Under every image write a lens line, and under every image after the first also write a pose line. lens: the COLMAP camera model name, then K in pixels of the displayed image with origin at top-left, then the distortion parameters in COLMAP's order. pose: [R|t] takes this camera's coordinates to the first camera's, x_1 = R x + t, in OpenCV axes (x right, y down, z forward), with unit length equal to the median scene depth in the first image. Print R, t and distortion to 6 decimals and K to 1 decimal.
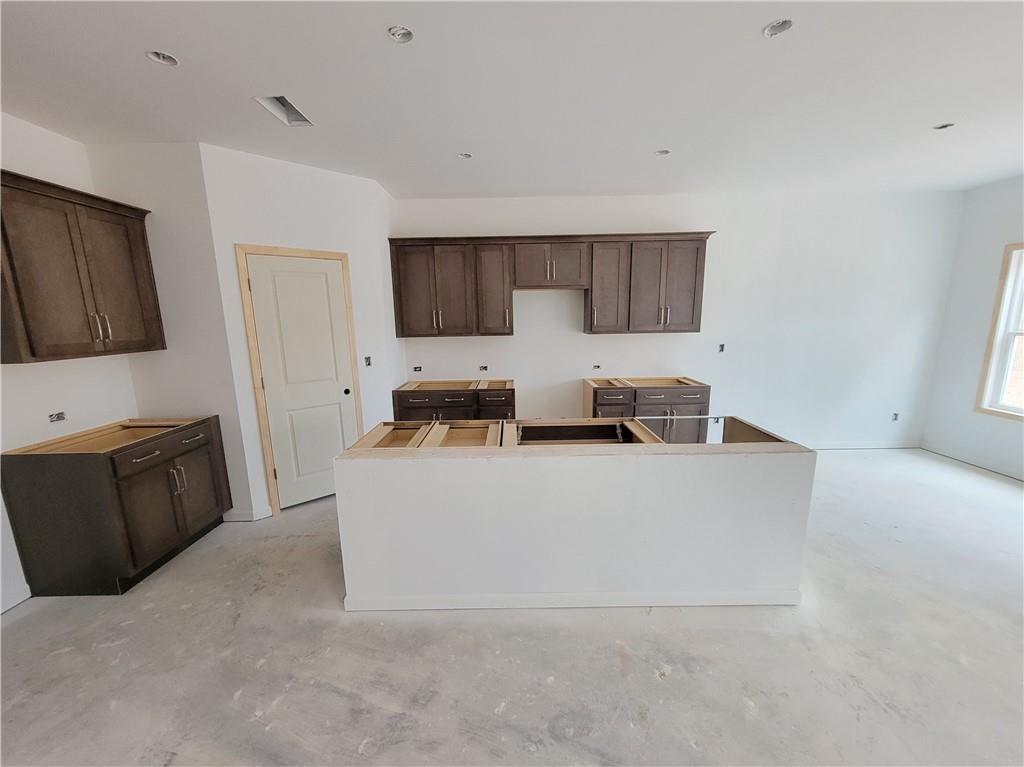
lens RADIAL K [[402.6, 0, 514.6], [0, 402.6, 384.1], [0, 0, 1]] dist [0.001106, -0.000356]
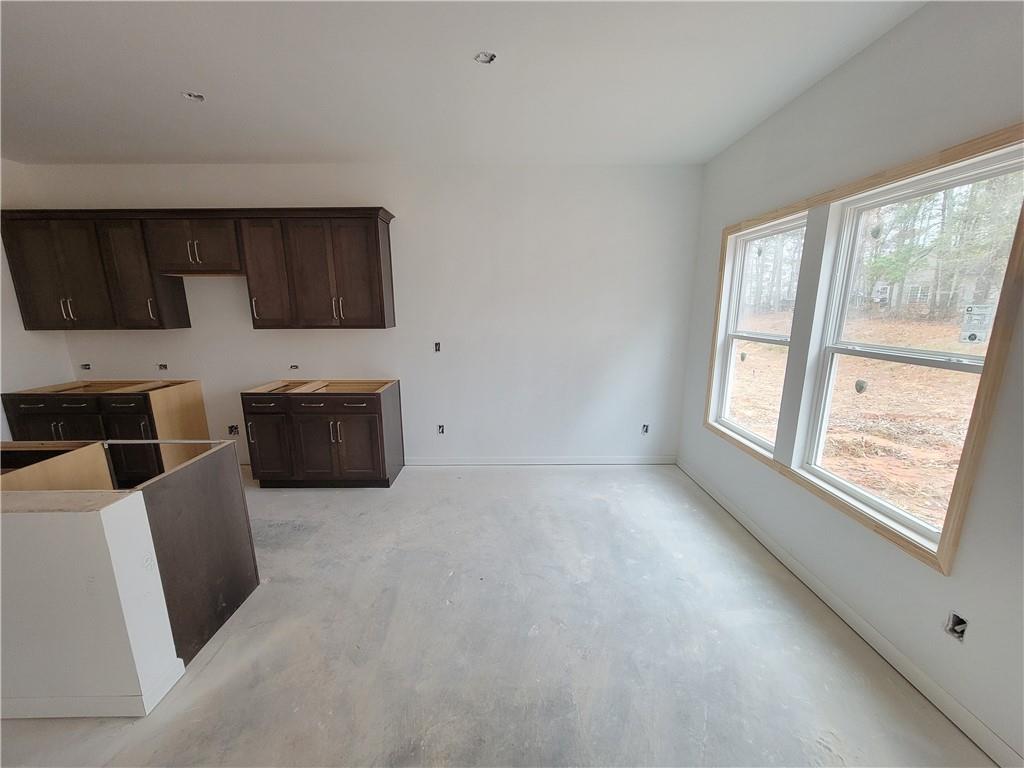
lens RADIAL K [[402.6, 0, 516.2], [0, 402.6, 382.0], [0, 0, 1]] dist [0.001106, -0.000356]
pose [[0.999919, 0.012010, 0.004212, 0.742444], [-0.012110, 0.999628, 0.024443, -0.041115], [-0.003916, -0.024492, 0.999692, 0.155544]]
